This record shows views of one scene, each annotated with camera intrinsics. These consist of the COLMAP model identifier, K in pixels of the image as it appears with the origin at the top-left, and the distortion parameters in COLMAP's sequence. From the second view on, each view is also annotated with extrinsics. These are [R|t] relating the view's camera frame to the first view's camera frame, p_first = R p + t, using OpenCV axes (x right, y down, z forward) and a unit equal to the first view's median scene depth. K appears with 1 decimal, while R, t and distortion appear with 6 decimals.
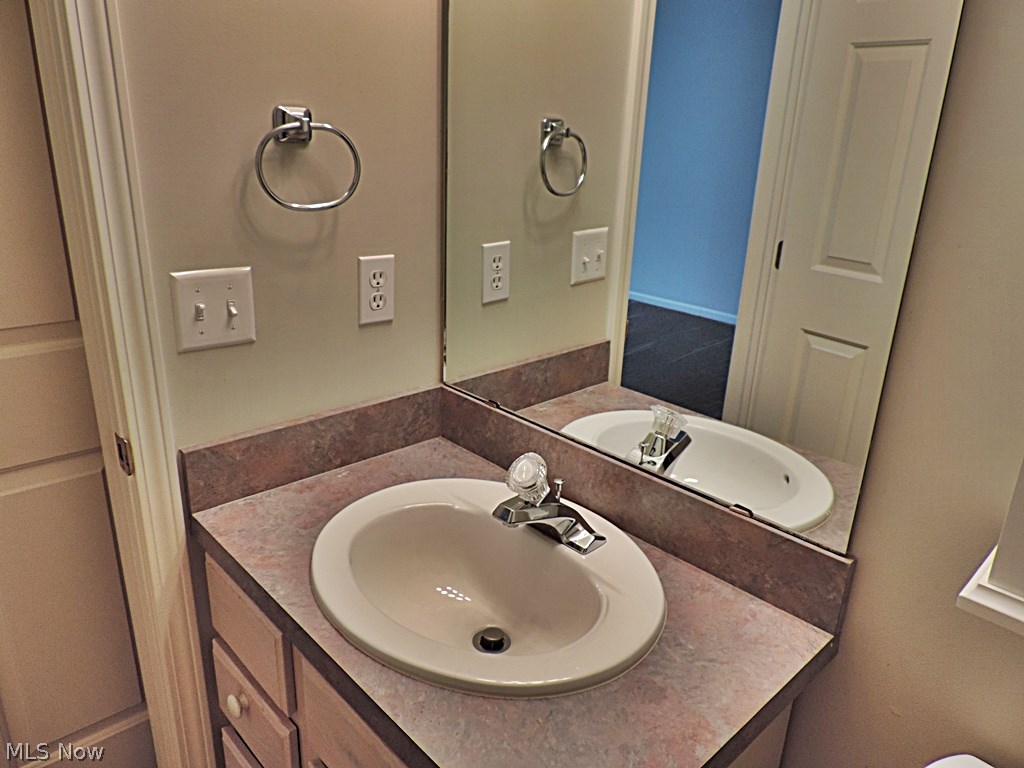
lens RADIAL K [[727.2, 0, 515.6], [0, 727.2, 382.7], [0, 0, 1]] dist [-0.018009, 0.000023]
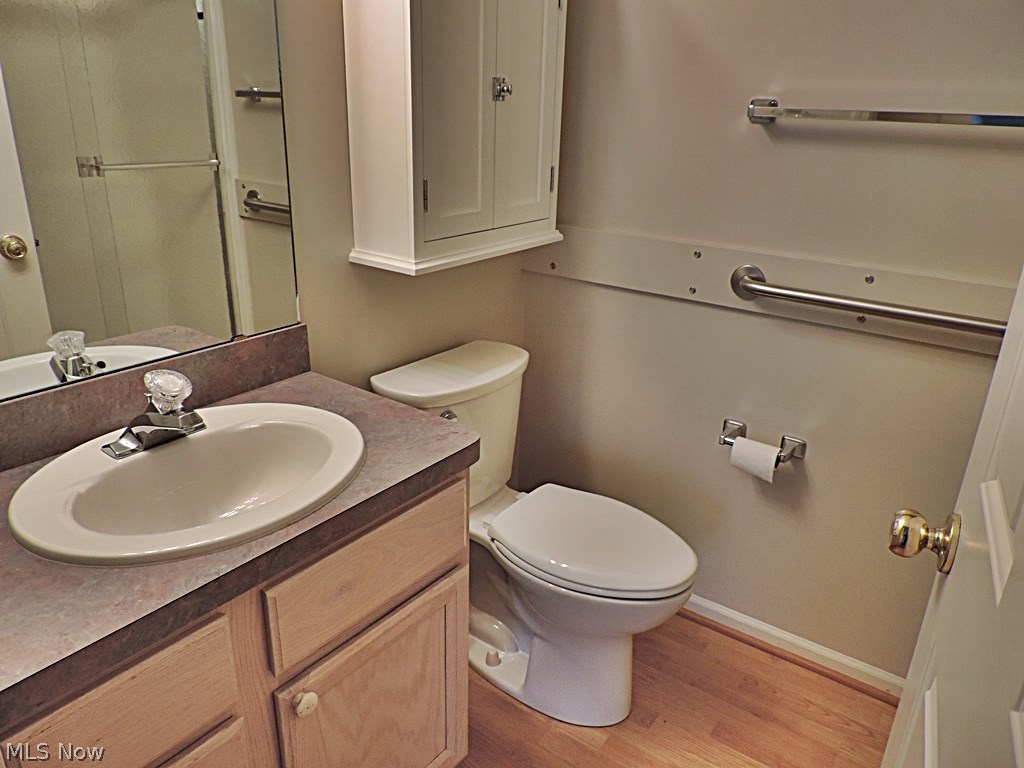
lens RADIAL K [[727.2, 0, 515.1], [0, 727.2, 385.8], [0, 0, 1]] dist [-0.018009, 0.000023]
pose [[-0.178245, -0.397352, 0.900189, -1.084342], [0.289000, 0.853351, 0.433902, -0.202218], [-0.940589, 0.337495, -0.037270, 0.557925]]
